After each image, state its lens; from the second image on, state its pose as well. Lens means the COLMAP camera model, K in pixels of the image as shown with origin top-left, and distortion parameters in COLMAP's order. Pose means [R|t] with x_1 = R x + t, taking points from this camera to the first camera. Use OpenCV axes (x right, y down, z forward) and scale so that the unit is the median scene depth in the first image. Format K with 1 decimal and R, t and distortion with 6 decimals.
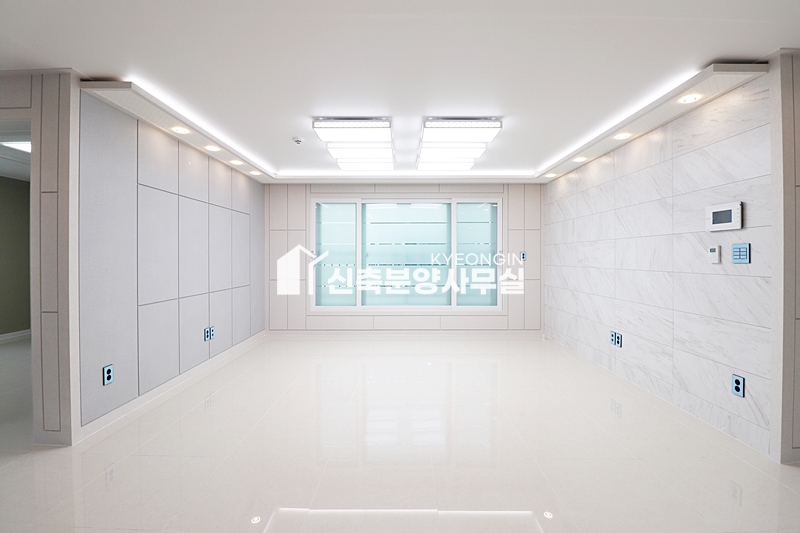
lens RADIAL K [[369.8, 0, 400.9], [0, 369.8, 258.9], [0, 0, 1]] dist [-0.000912, -0.011731]
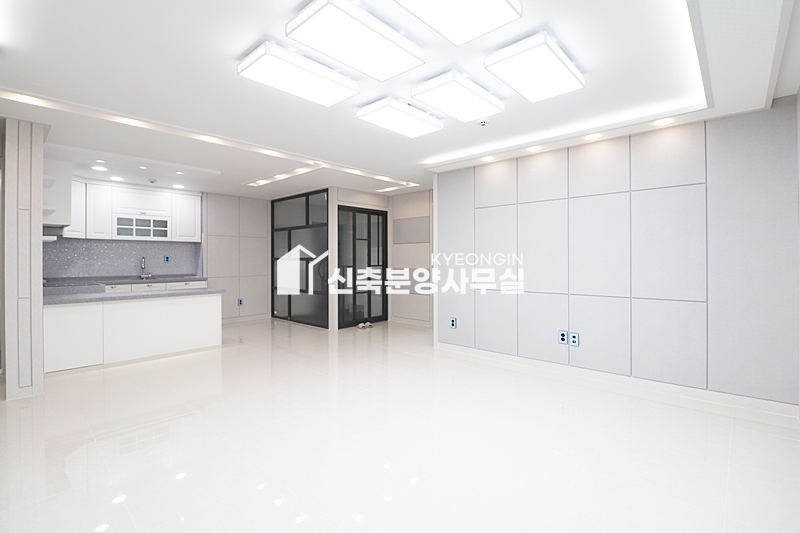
lens RADIAL K [[369.8, 0, 398.6], [0, 369.8, 262.0], [0, 0, 1]] dist [-0.000912, -0.011731]
pose [[-0.680782, 0.006529, -0.732457, 0.501021], [0.000401, 0.999963, 0.008542, 0.002391], [0.732486, 0.005521, -0.680760, 1.455660]]
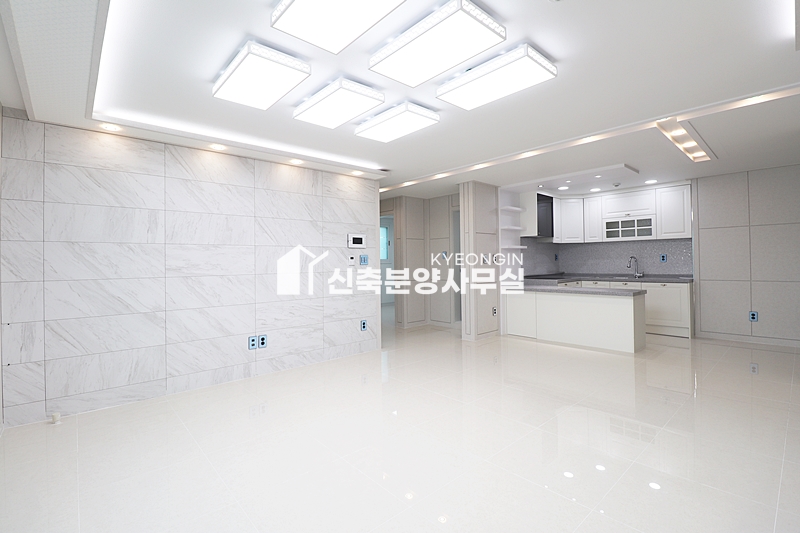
lens RADIAL K [[369.8, 0, 404.2], [0, 369.8, 259.7], [0, 0, 1]] dist [-0.000912, -0.011731]
pose [[-0.676282, 0.016510, 0.736458, -0.480257], [0.018122, 0.999819, -0.005772, -0.000225], [-0.736420, 0.009443, -0.676459, 1.444882]]
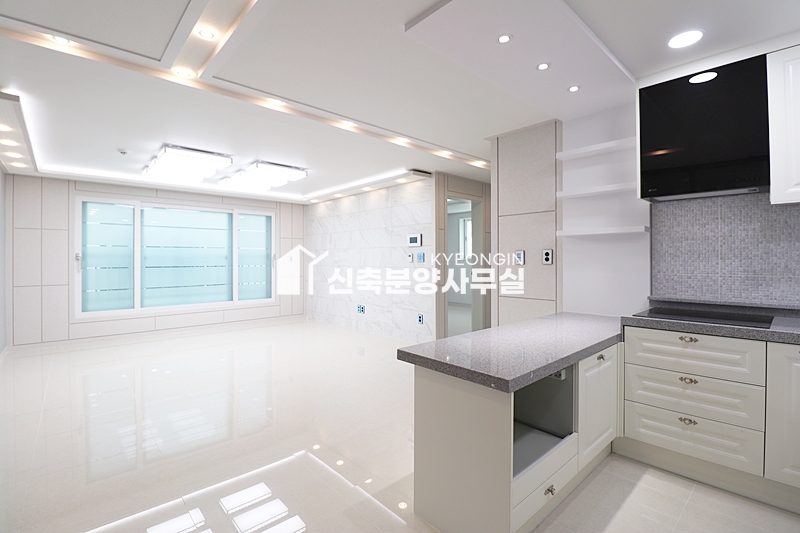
lens RADIAL K [[369.8, 0, 400.9], [0, 369.8, 258.7], [0, 0, 1]] dist [-0.000912, -0.011731]
pose [[0.736014, -0.000747, 0.676966, -0.412337], [0.004613, 0.999982, -0.003911, 0.000126], [-0.676951, 0.006001, 0.736004, -0.342522]]
